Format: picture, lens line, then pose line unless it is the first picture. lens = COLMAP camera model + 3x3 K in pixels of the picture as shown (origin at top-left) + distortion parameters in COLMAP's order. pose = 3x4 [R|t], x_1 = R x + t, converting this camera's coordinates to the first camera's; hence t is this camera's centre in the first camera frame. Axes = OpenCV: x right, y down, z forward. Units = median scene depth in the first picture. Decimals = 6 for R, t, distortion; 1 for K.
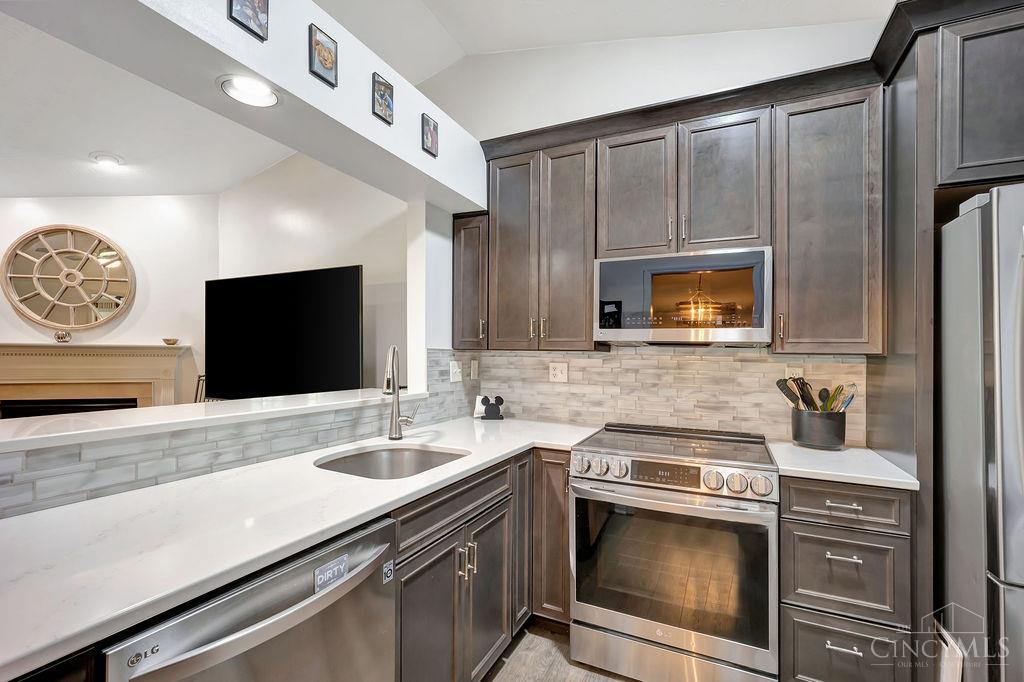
lens RADIAL K [[460.9, 0, 507.6], [0, 460.9, 352.5], [0, 0, 1]] dist [-0.004041, 0.000308]
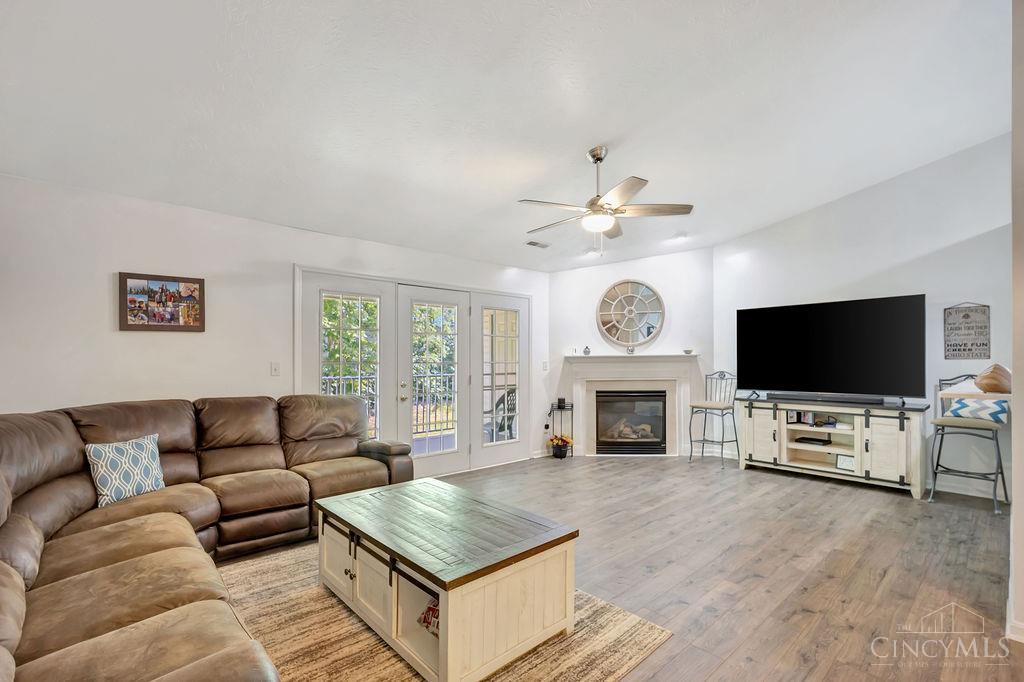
lens RADIAL K [[446.1, 0, 516.4], [0, 446.1, 361.3], [0, 0, 1]] dist [-0.002266, 0.000300]
pose [[0.926789, -0.018695, -0.375116, -1.244004], [0.021543, 0.999762, 0.003399, -0.017830], [0.374963, -0.011232, 0.926972, -0.938051]]
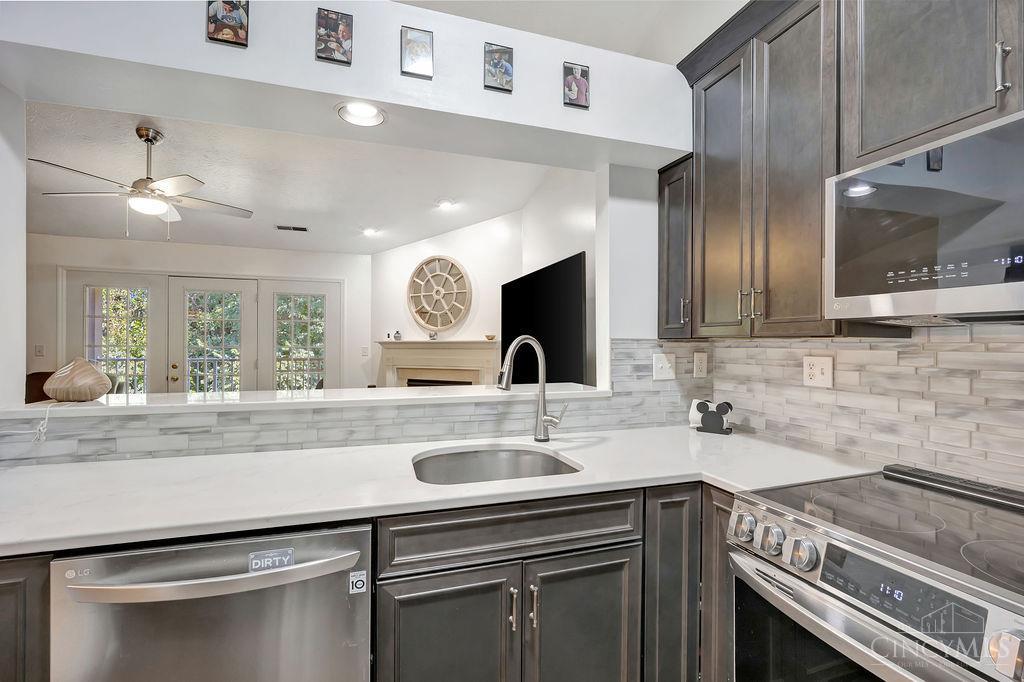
lens RADIAL K [[457.7, 0, 516.7], [0, 457.7, 345.6], [0, 0, 1]] dist [-0.000820, 0.000058]
pose [[0.695131, -0.009733, -0.718818, 0.355145], [0.010167, 0.999941, -0.003708, 0.006627], [0.718812, -0.004731, 0.695189, 0.340939]]
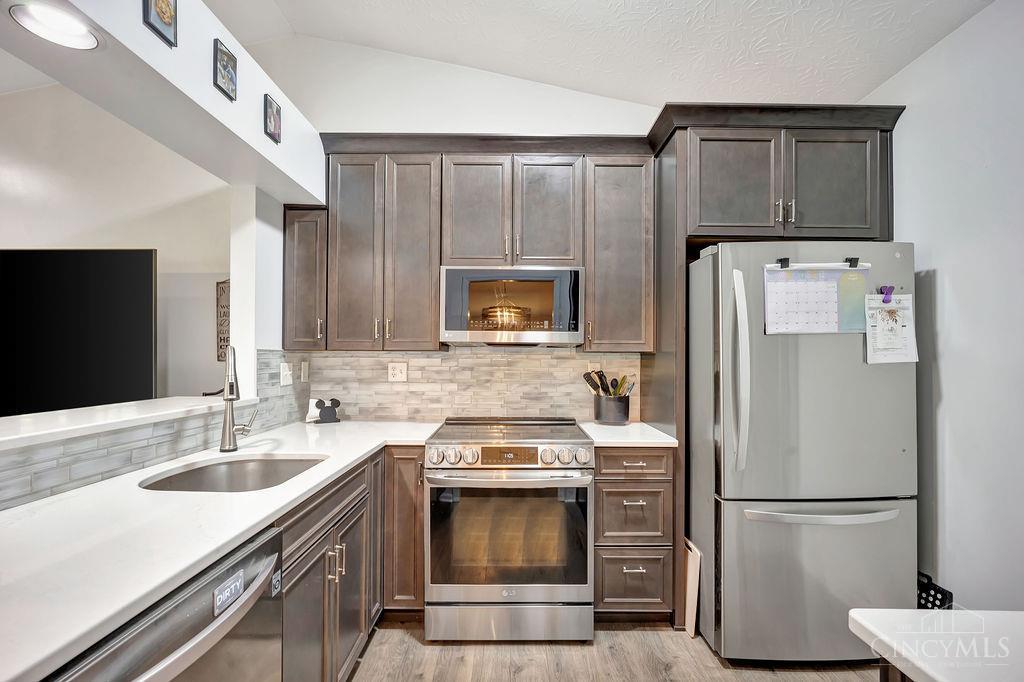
lens RADIAL K [[457.9, 0, 518.2], [0, 457.9, 356.0], [0, 0, 1]] dist [-0.003366, 0.000307]
pose [[0.895305, -0.010728, 0.445324, -0.131413], [0.007509, 0.999931, 0.008991, 0.000321], [-0.445390, -0.004705, 0.895324, -0.040297]]
